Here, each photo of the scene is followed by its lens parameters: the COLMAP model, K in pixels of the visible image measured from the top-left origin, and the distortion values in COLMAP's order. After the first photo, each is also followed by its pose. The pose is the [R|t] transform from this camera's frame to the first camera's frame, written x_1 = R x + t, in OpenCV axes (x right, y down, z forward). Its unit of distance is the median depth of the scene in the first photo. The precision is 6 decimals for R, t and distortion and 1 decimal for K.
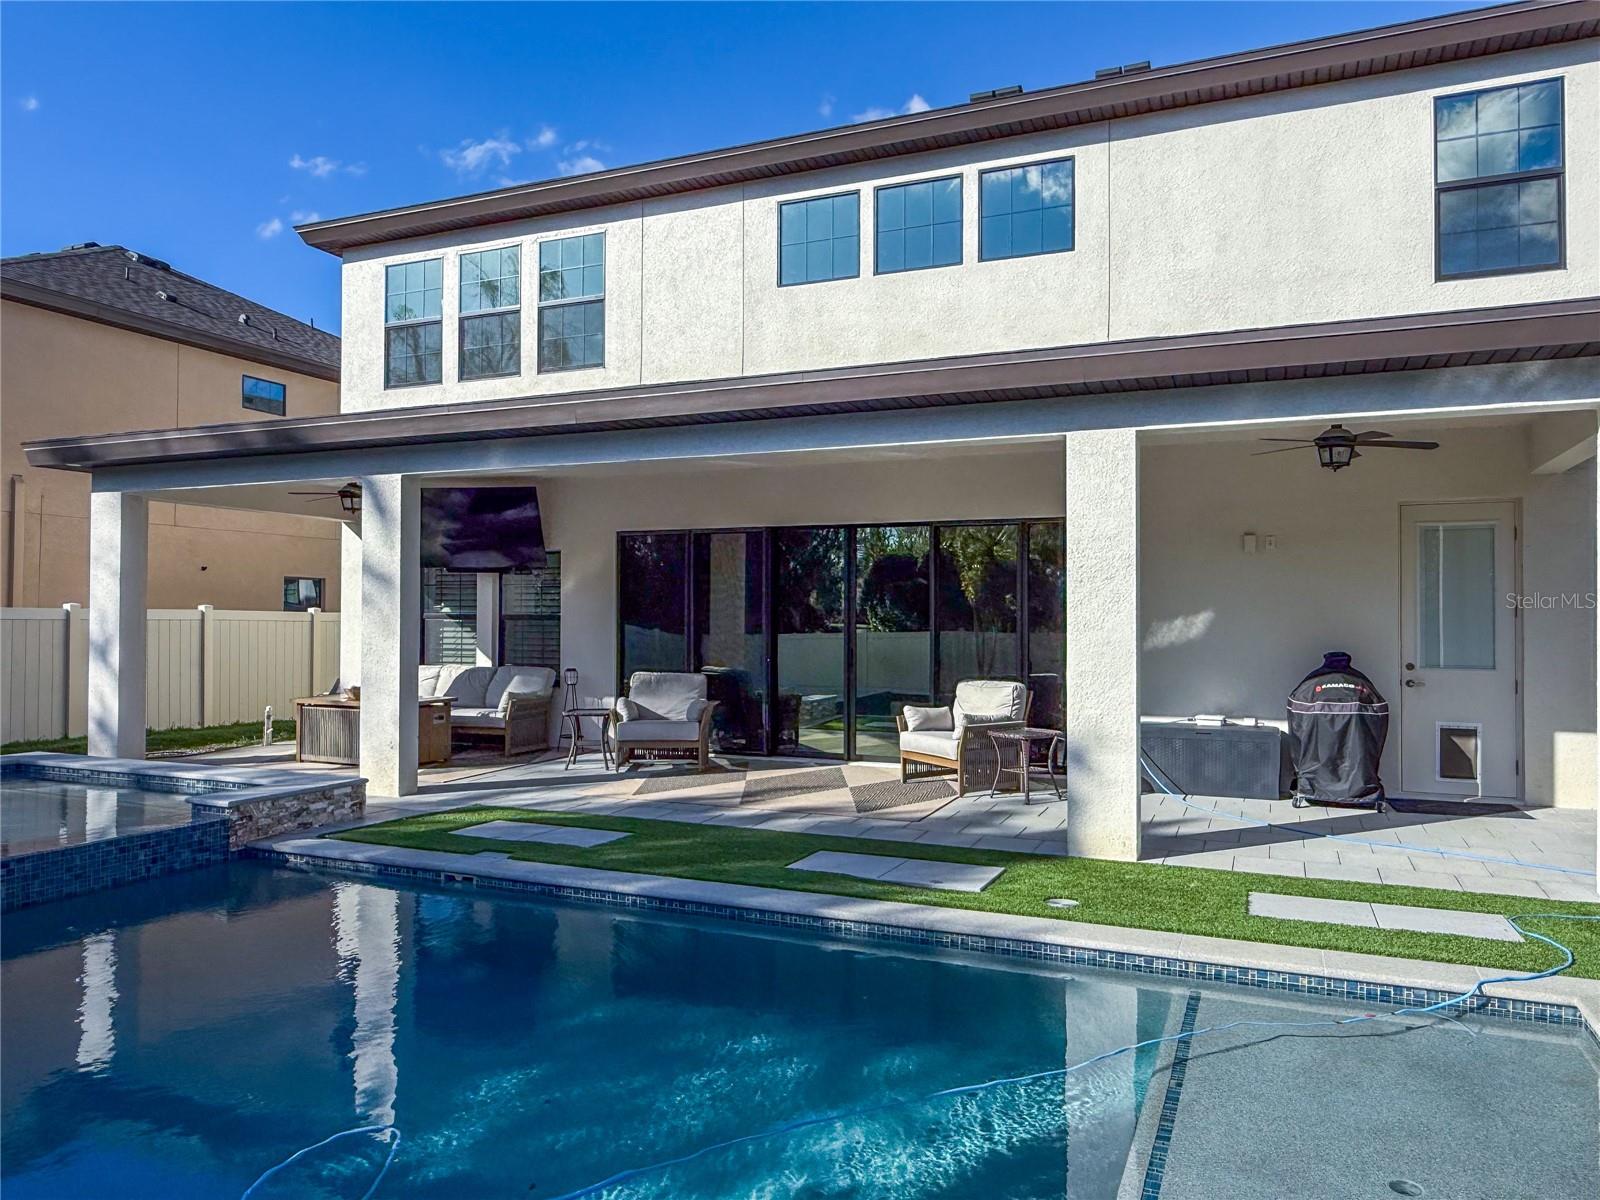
lens RADIAL K [[1077.2, 0, 803.0], [0, 1077.2, 600.9], [0, 0, 1]] dist [-0.020460, 0.007245]
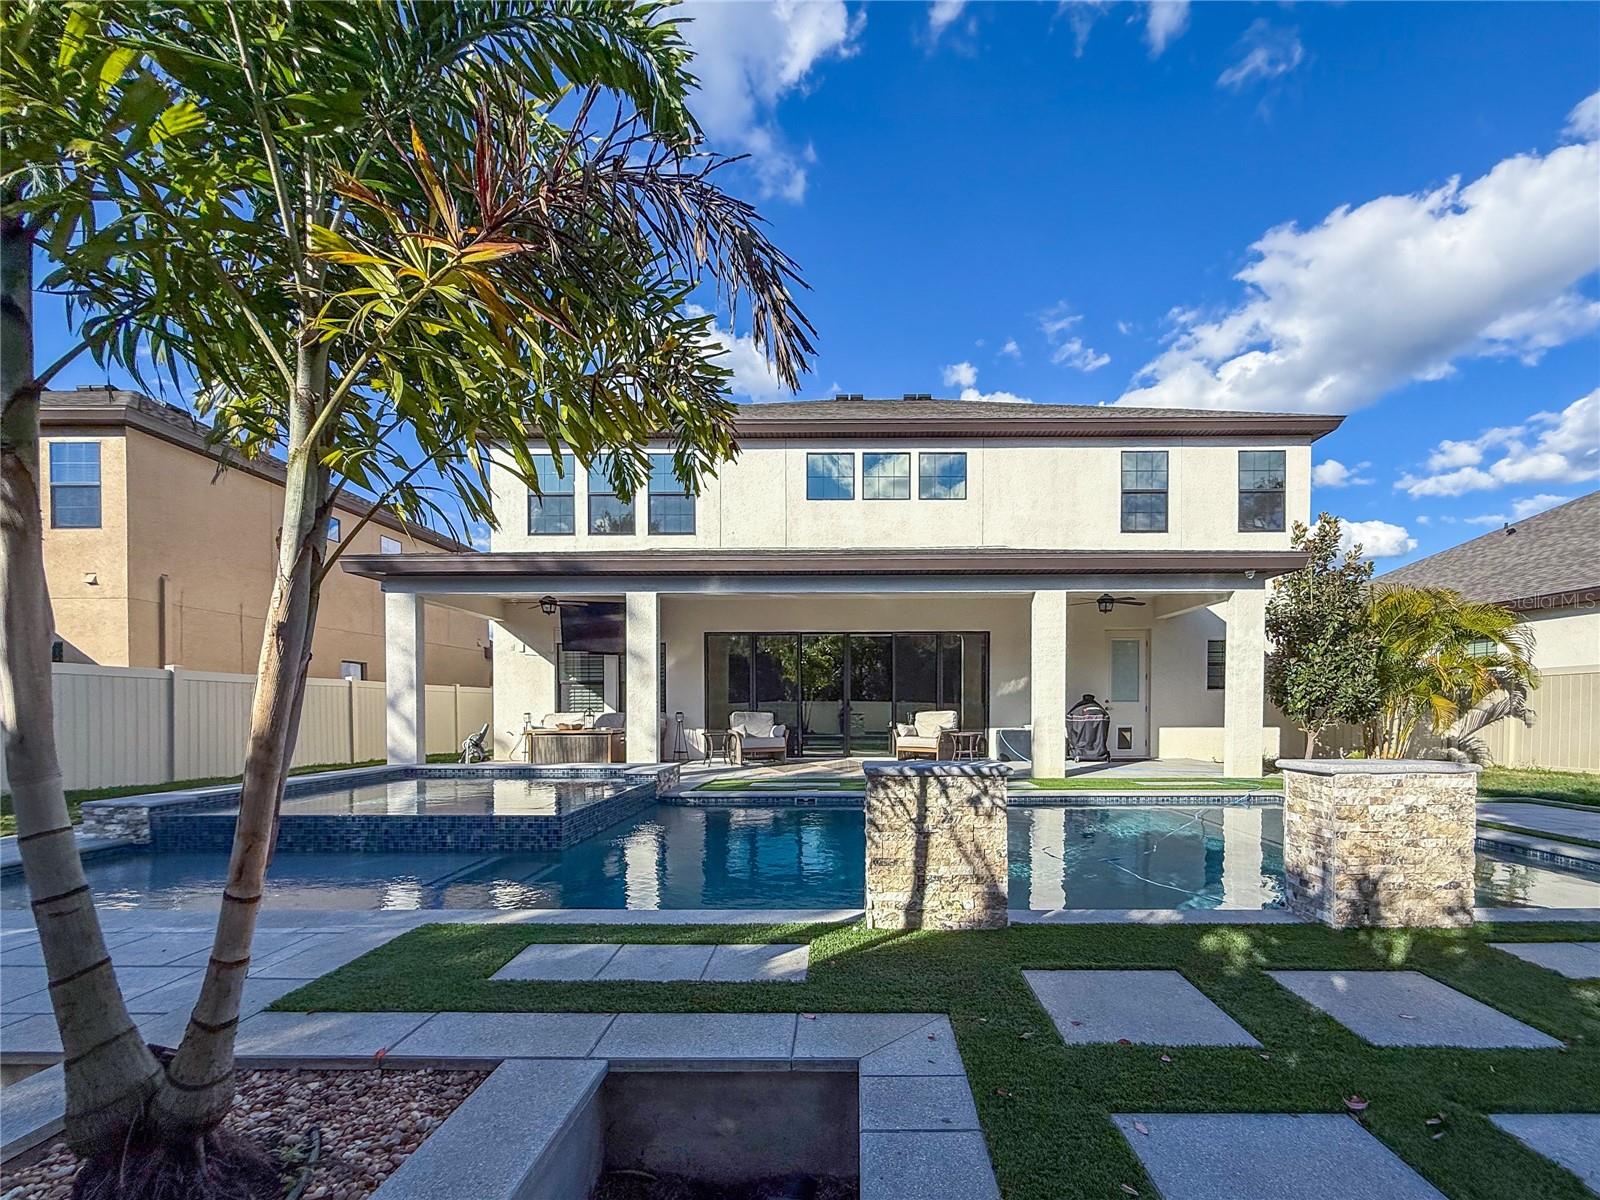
lens RADIAL K [[696.4, 0, 816.9], [0, 696.4, 707.6], [0, 0, 1]] dist [-0.008184, 0.000623]
pose [[0.924703, -0.009515, 0.380571, -0.438062], [0.001127, 0.999752, 0.022256, 0.031932], [-0.380688, -0.020151, 0.924484, -0.099405]]
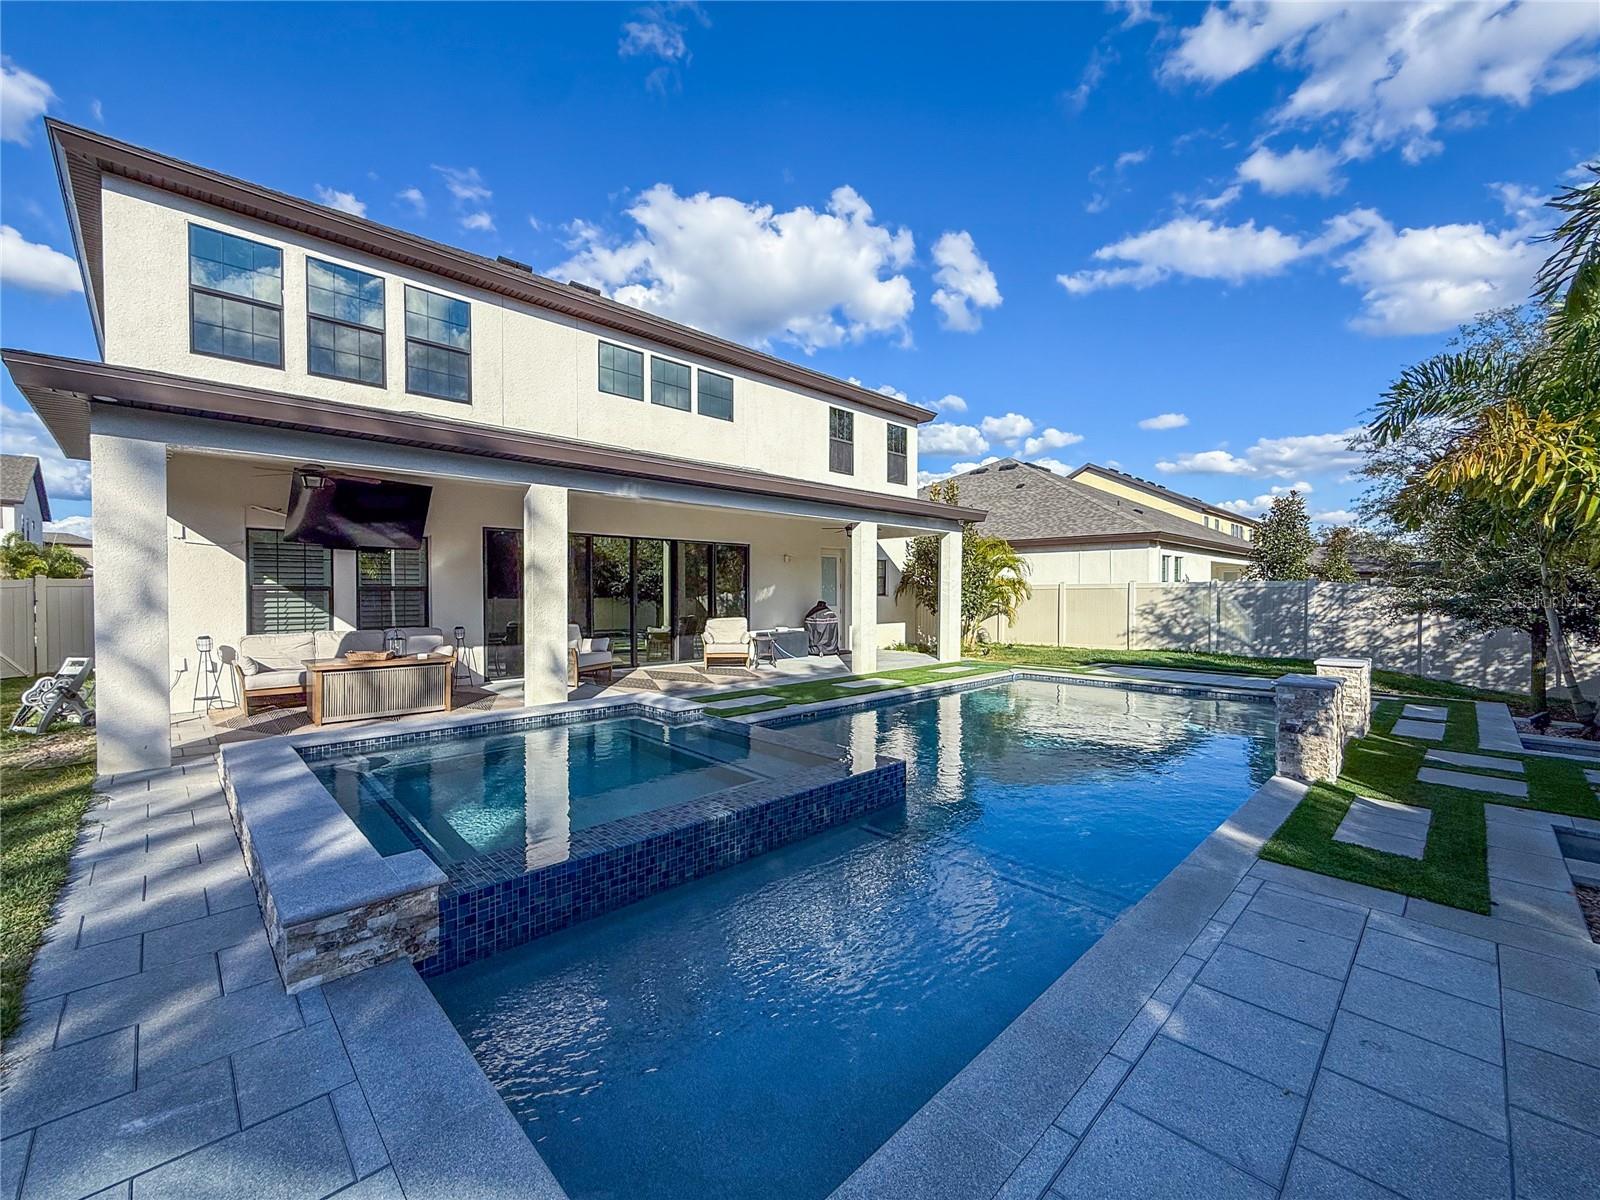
lens RADIAL K [[678.7, 0, 799.8], [0, 678.7, 609.0], [0, 0, 1]] dist [-0.002810, -0.000061]
pose [[0.370902, -0.032123, 0.928116, -0.855469], [-0.020003, 0.998893, 0.042567, -0.004443], [-0.928457, -0.034353, 0.369849, 0.293366]]
